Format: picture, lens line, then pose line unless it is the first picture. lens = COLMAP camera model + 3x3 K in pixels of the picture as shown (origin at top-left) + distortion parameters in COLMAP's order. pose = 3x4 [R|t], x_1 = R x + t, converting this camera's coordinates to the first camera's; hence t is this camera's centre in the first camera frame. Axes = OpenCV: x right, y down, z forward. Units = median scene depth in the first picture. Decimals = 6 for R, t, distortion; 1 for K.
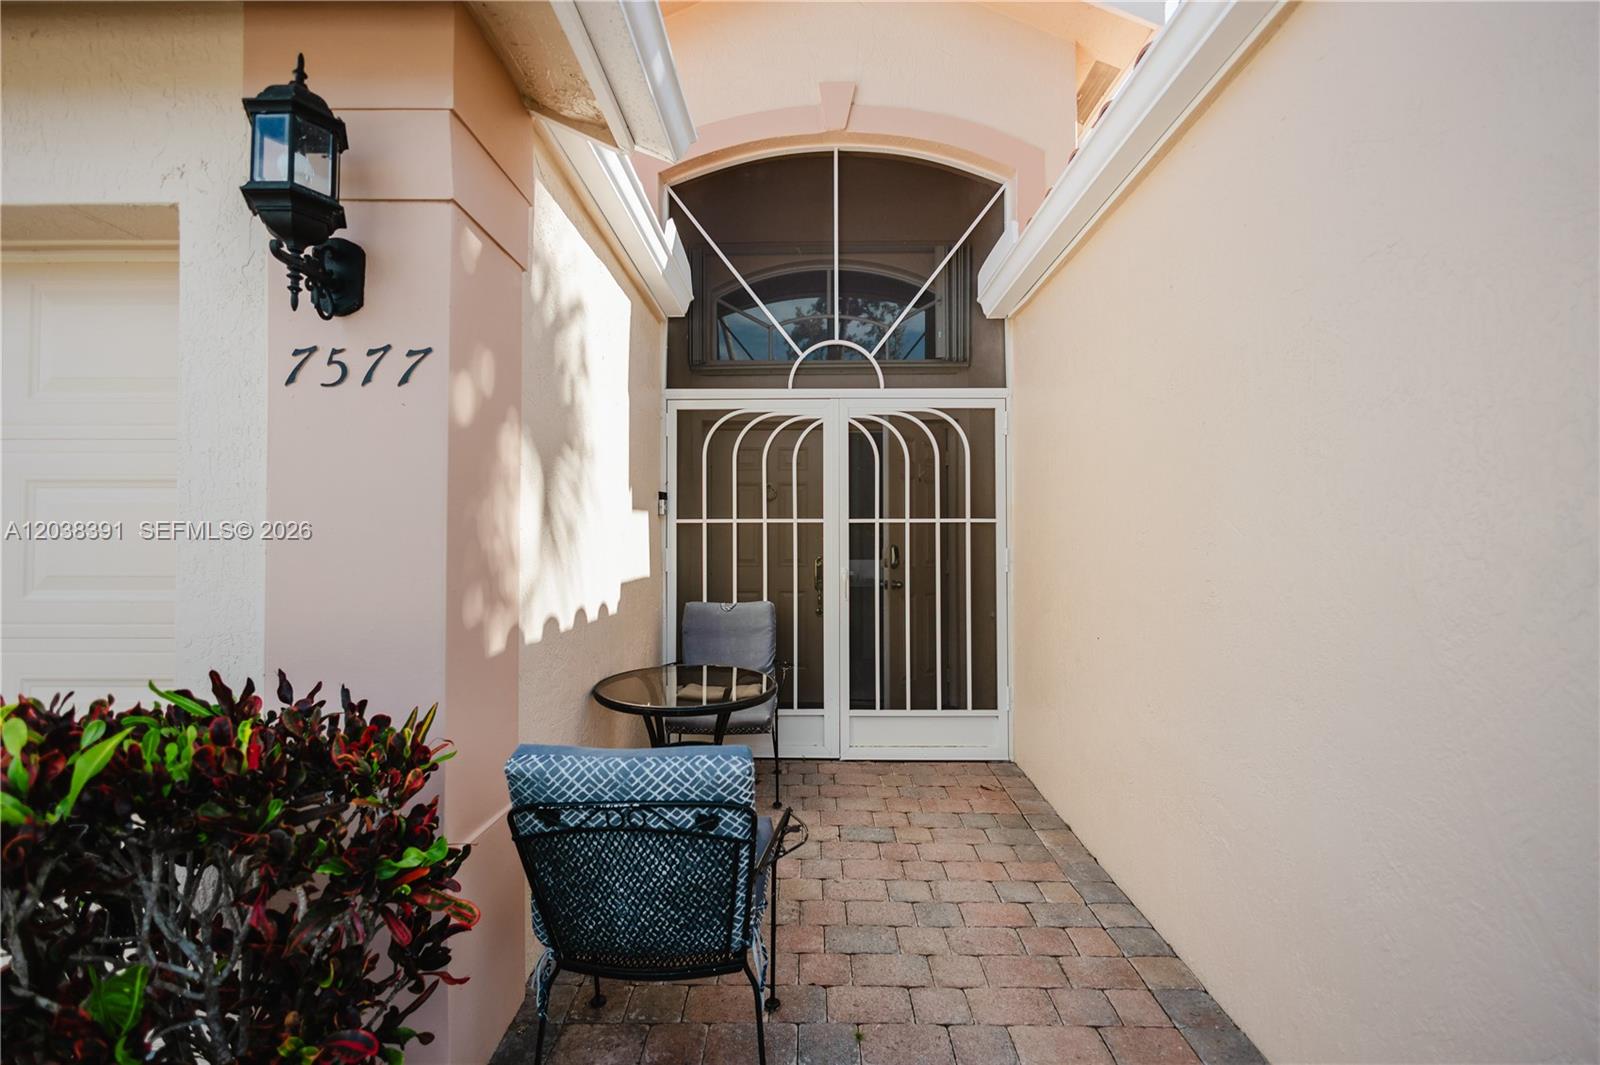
lens RADIAL K [[743.3, 0, 804.7], [0, 743.3, 535.0], [0, 0, 1]] dist [0.022913, -0.007091]
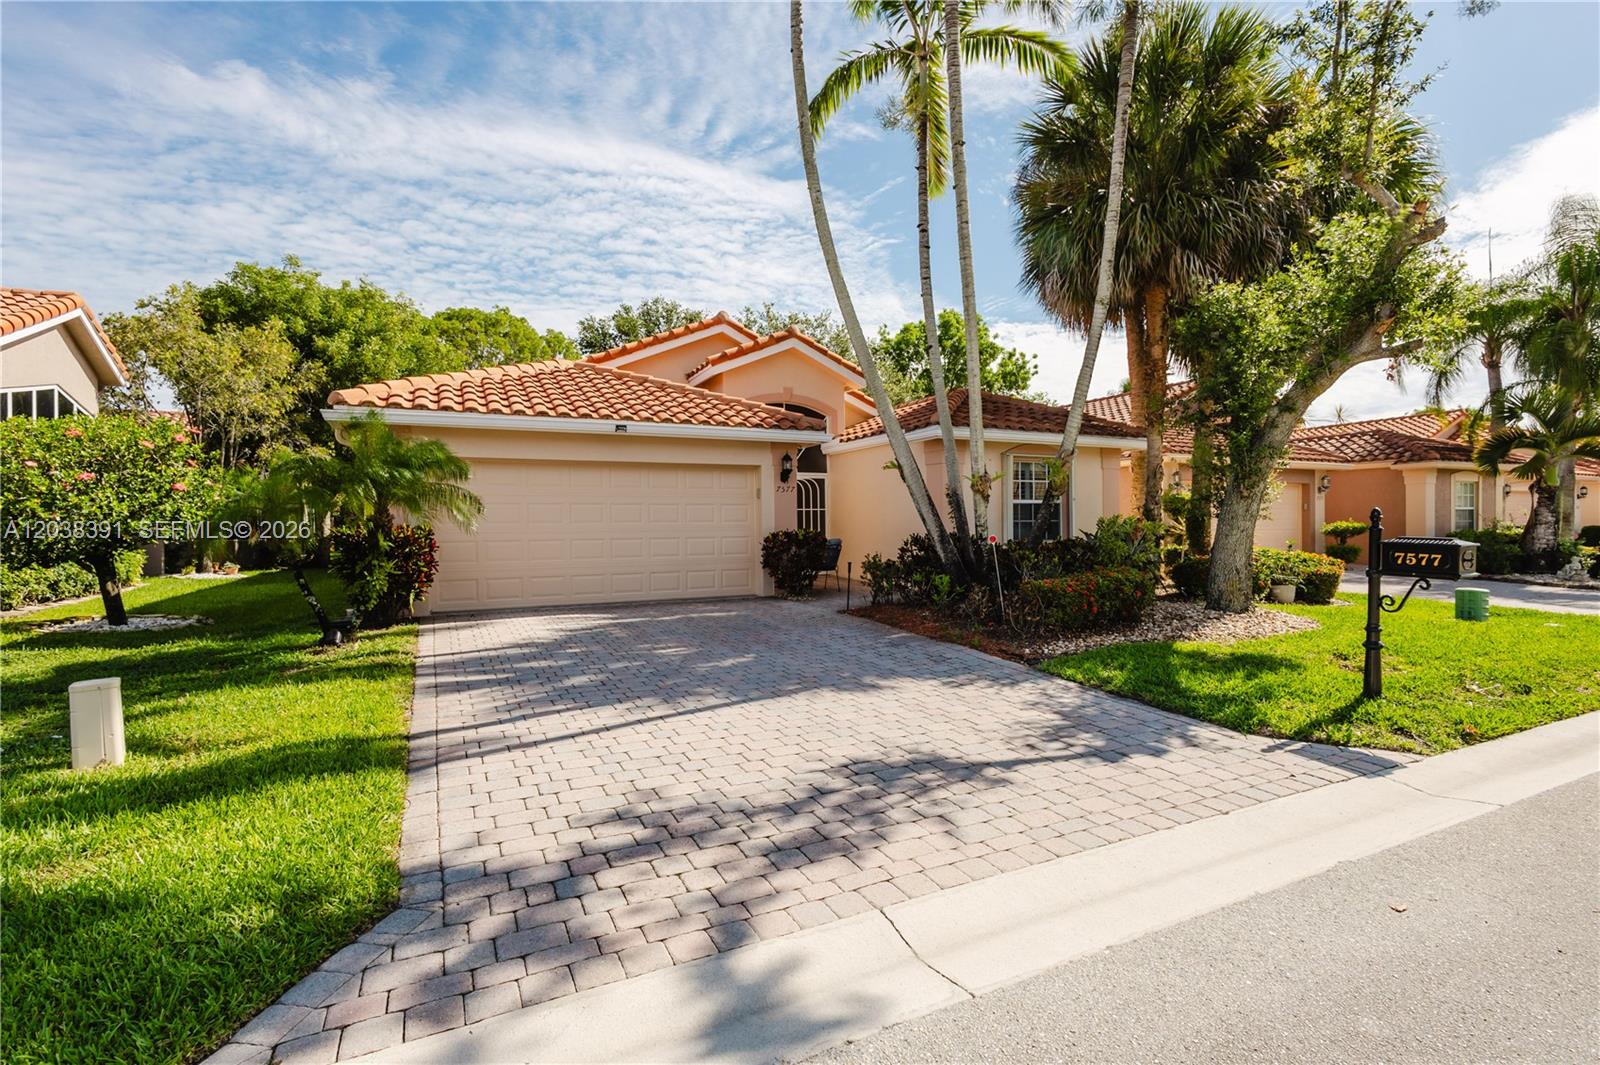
lens RADIAL K [[756.9, 0, 802.5], [0, 756.9, 527.7], [0, 0, 1]] dist [0.031227, -0.008494]
pose [[0.891496, -0.004609, 0.453005, -1.523933], [0.004921, 0.999988, 0.000491, 0.062583], [-0.453001, 0.001792, 0.891508, -2.239179]]
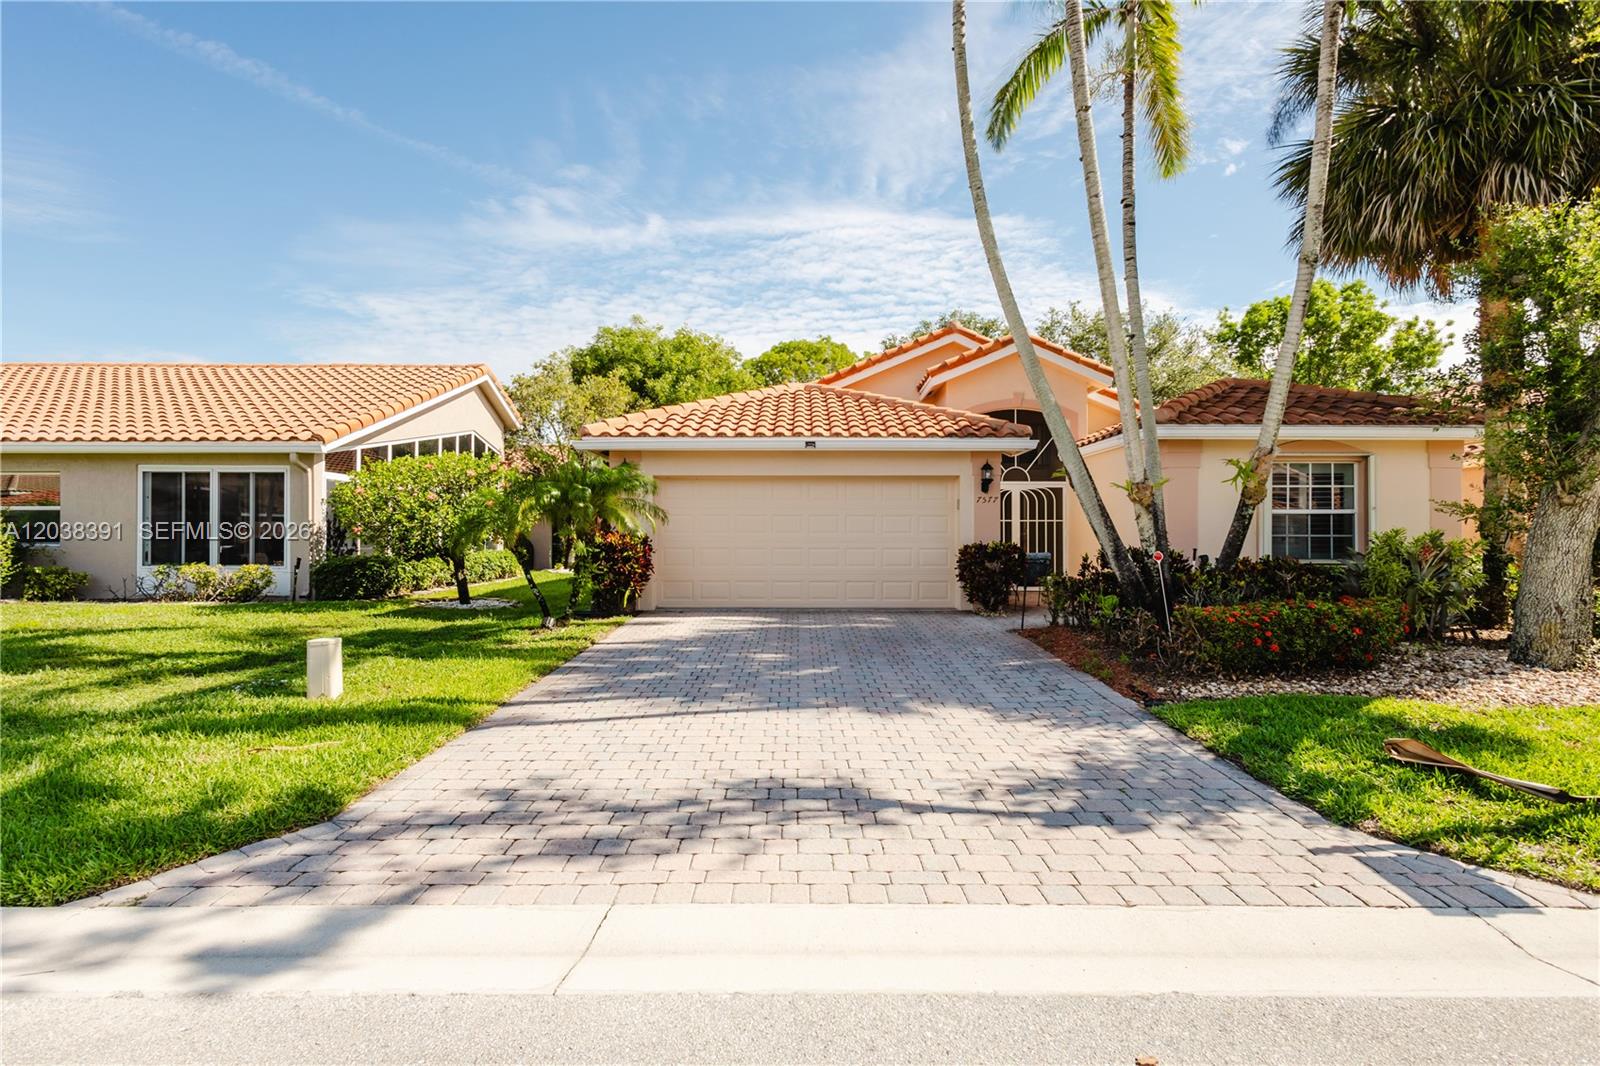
lens RADIAL K [[743.3, 0, 804.7], [0, 743.3, 535.5], [0, 0, 1]] dist [0.022913, -0.007091]
pose [[0.999694, 0.005402, 0.024124, -0.998809], [-0.005400, 0.999985, -0.000145, 0.052533], [-0.024125, 0.000014, 0.999709, -2.352055]]
